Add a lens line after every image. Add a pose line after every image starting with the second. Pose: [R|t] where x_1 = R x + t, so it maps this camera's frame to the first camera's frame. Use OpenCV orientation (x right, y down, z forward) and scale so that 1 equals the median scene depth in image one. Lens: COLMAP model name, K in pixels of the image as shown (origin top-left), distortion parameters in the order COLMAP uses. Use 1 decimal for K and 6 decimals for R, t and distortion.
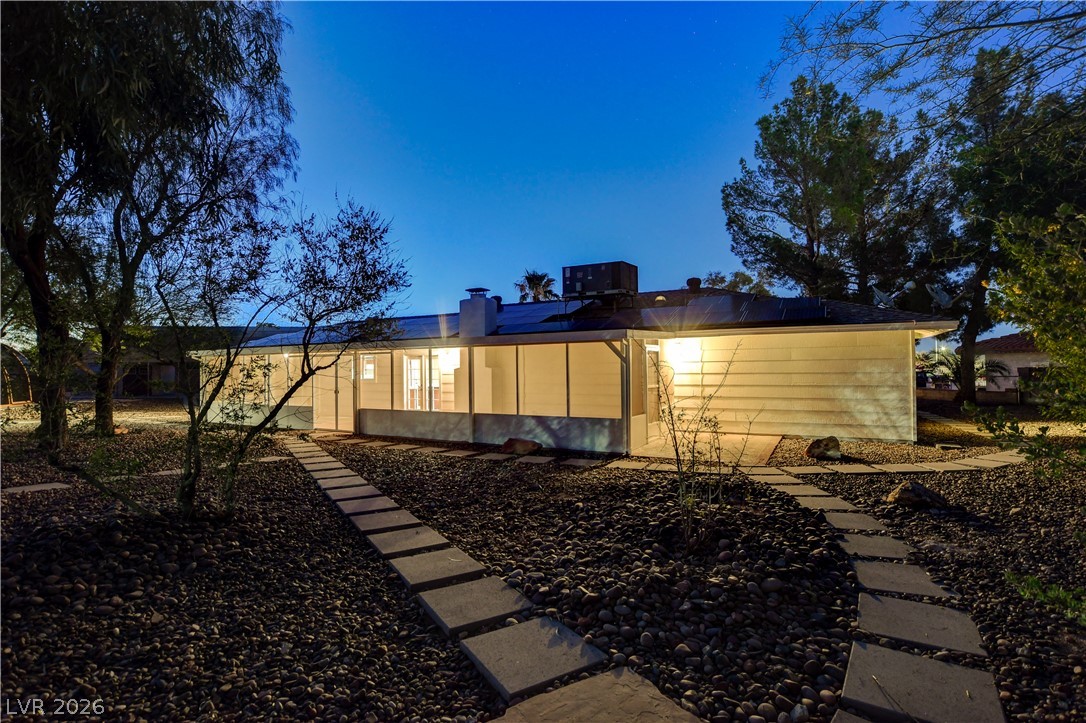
lens RADIAL K [[522.7, 0, 543.0], [0, 522.7, 361.5], [0, 0, 1]] dist [-0.023744, 0.000090]
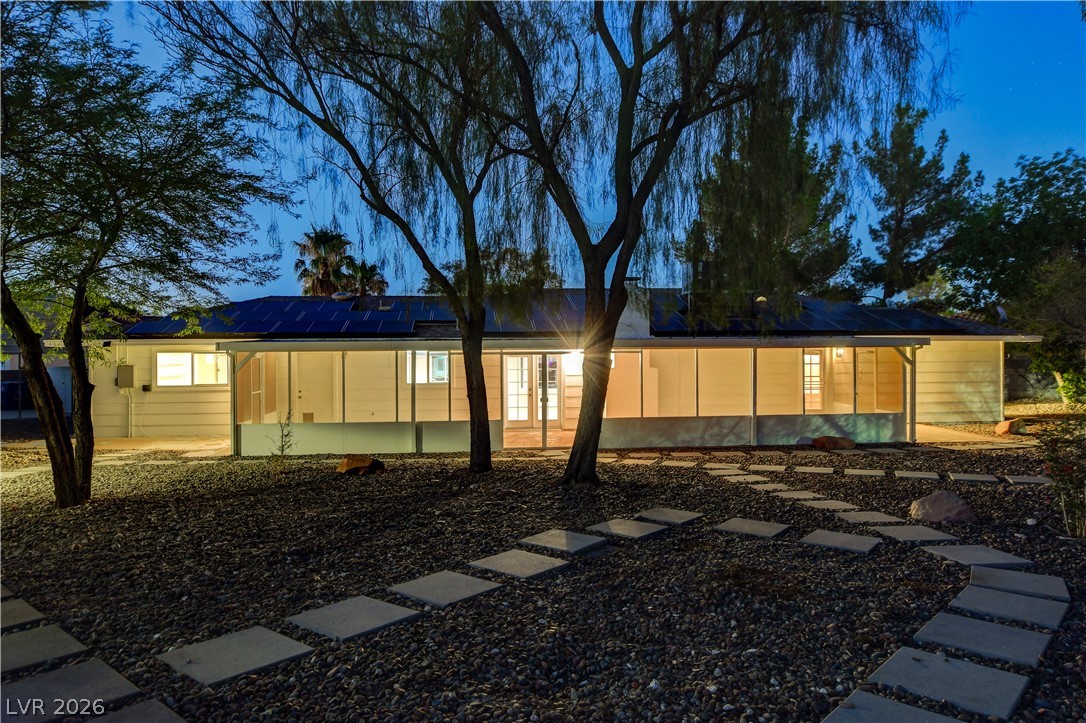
lens RADIAL K [[716.4, 0, 543.0], [0, 716.4, 361.5], [0, 0, 1]] dist [-0.003476, 0.002178]
pose [[0.819015, 0.002138, 0.573767, -1.289219], [-0.008699, 0.999924, 0.008692, -0.010002], [-0.573705, -0.012110, 0.818972, 0.141412]]
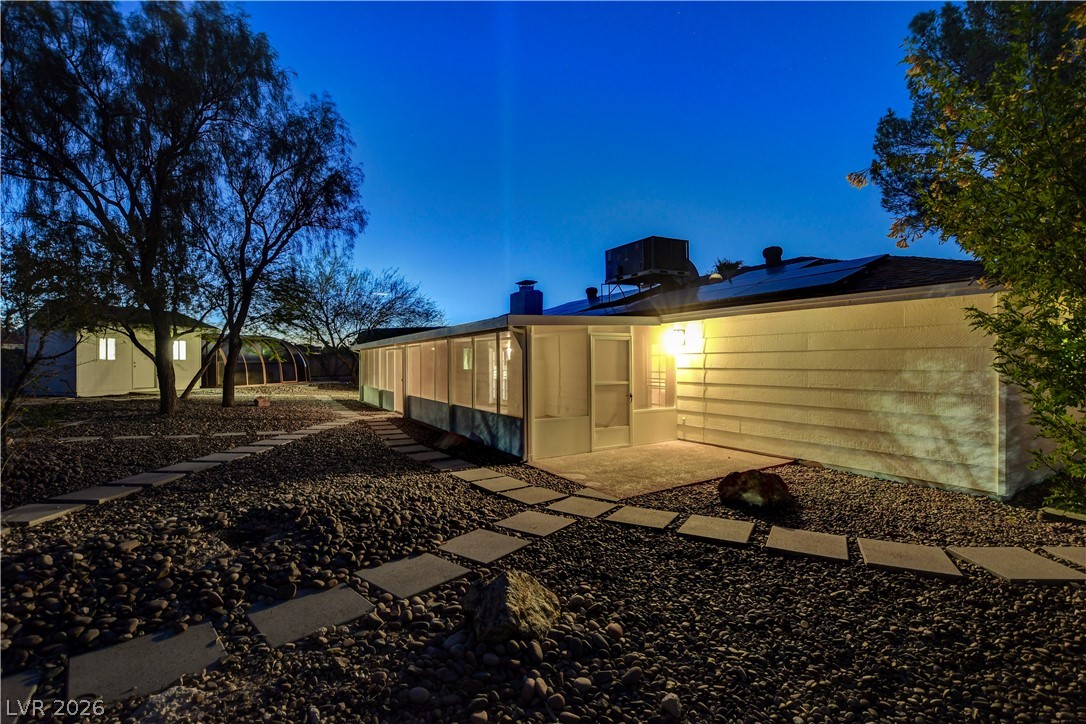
lens RADIAL K [[475.6, 0, 544.0], [0, 475.6, 364.8], [0, 0, 1]] dist [-0.031813, 0.000164]
pose [[0.864418, 0.010191, -0.502670, 0.512908], [0.000612, 0.999772, 0.021322, 0.002737], [0.502773, -0.018739, 0.864215, 0.308716]]
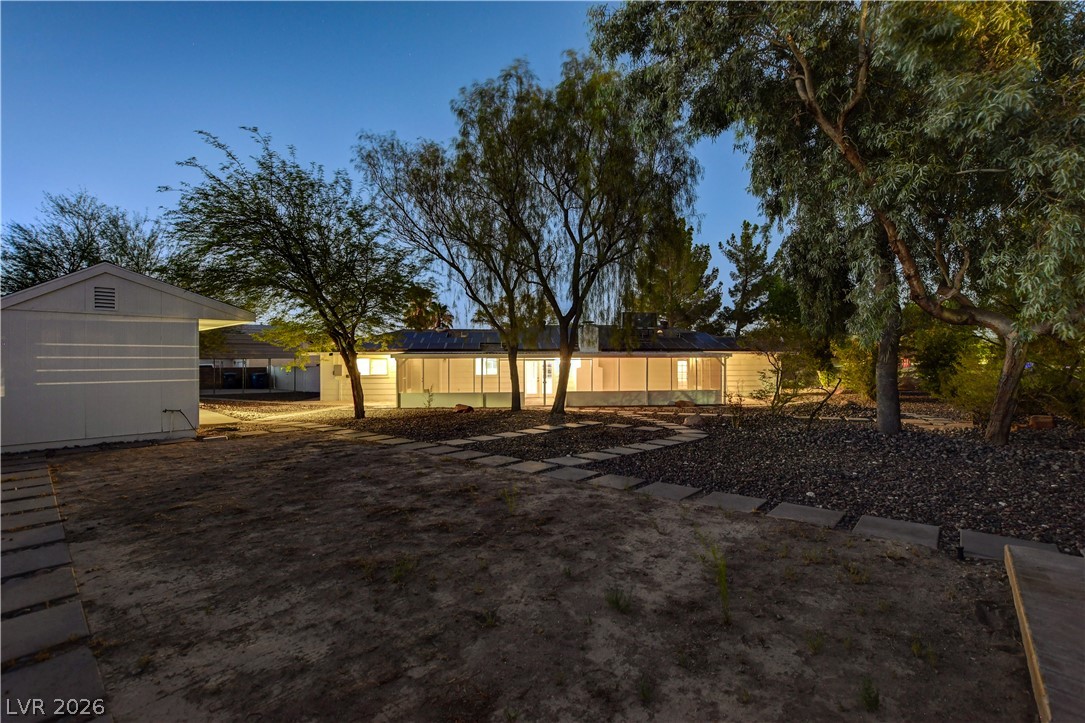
lens RADIAL K [[475.2, 0, 543.5], [0, 475.2, 364.3], [0, 0, 1]] dist [-0.031813, 0.000164]
pose [[0.824404, 0.004841, 0.565981, -1.572298], [-0.012938, 0.999863, 0.010293, -0.016153], [-0.565854, -0.015808, 0.824354, -0.289309]]
